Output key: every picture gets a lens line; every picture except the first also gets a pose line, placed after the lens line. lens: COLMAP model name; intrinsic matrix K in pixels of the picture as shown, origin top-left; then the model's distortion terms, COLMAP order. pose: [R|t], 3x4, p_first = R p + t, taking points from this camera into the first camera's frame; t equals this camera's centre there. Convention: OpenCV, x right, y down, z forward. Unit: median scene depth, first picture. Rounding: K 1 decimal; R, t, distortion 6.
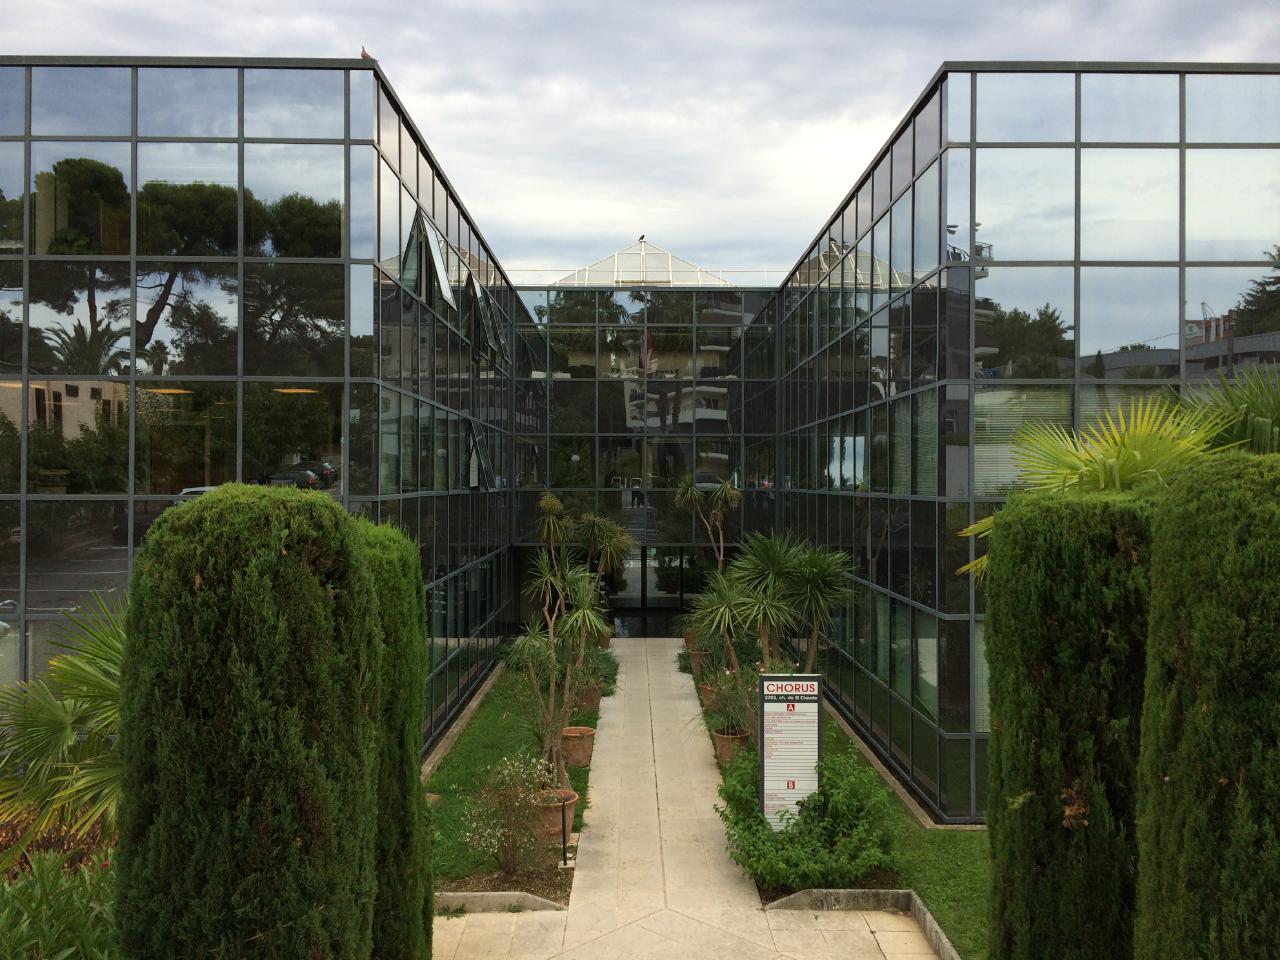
lens RADIAL K [[1068.0, 0, 641.6], [0, 1068.0, 474.0], [0, 0, 1]] dist [0.089462, -0.118830]
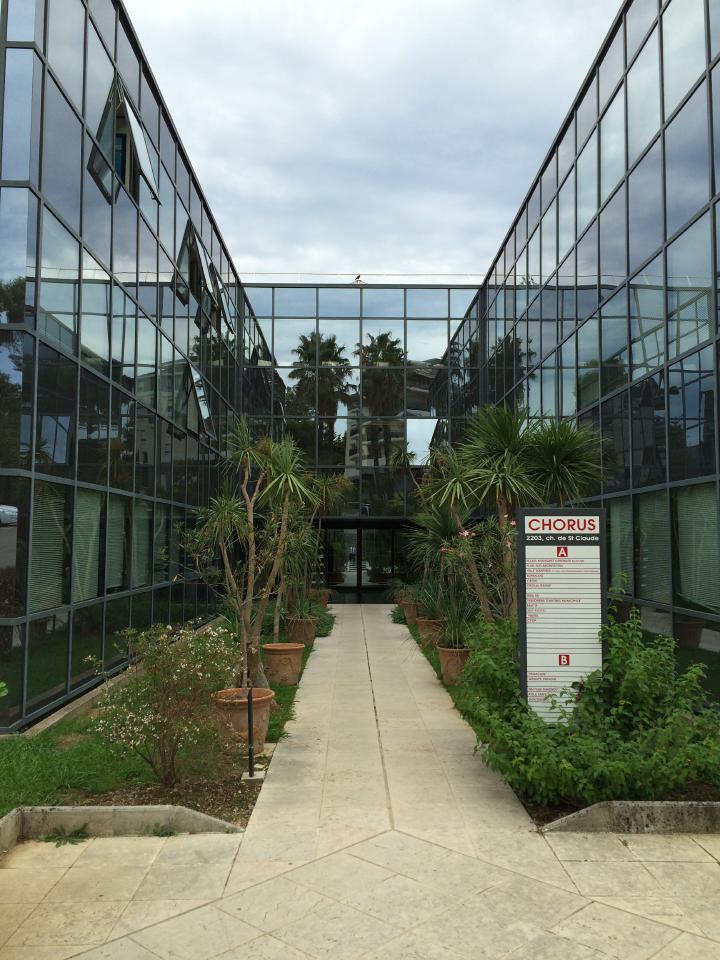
lens RADIAL K [[801.0, 0, 360.0], [0, 801.0, 480.0], [0, 0, 1]] dist [0.089462, -0.118830]
pose [[0.999994, 0.001631, 0.003084, 0.000620], [-0.001421, 0.997756, -0.066933, 0.206334], [-0.003186, 0.066928, 0.997753, 0.456594]]
